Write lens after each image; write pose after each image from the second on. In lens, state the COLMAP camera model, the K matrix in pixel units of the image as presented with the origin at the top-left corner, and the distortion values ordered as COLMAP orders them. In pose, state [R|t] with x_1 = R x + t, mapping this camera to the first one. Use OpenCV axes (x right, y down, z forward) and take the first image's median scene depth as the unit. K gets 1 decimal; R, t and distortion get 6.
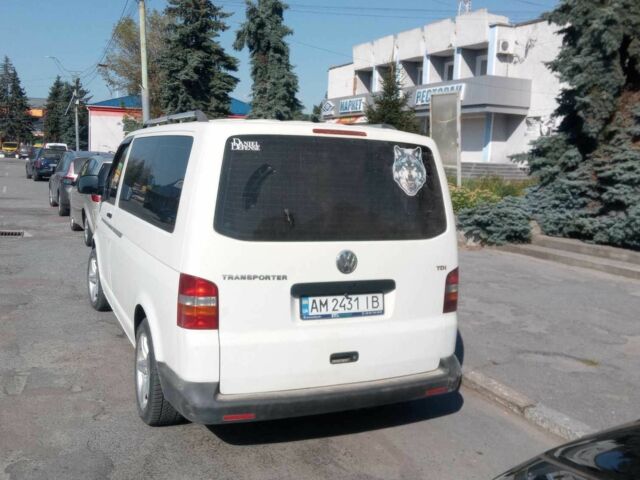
lens RADIAL K [[660.3, 0, 320.0], [0, 660.3, 240.0], [0, 0, 1]] dist [0.020012, 0.004460]
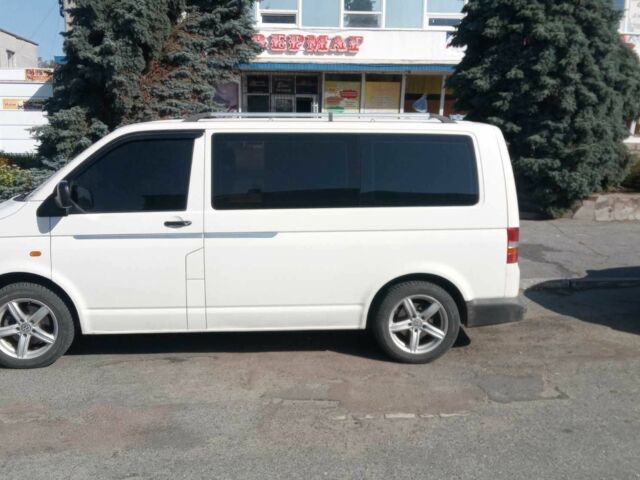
lens RADIAL K [[660.3, 0, 320.0], [0, 660.3, 240.0], [0, 0, 1]] dist [0.020012, 0.004460]
pose [[0.313754, -0.179543, 0.932375, -1.138437], [0.124517, 0.981260, 0.147055, -0.122297], [-0.941304, 0.069957, 0.330231, 0.606428]]
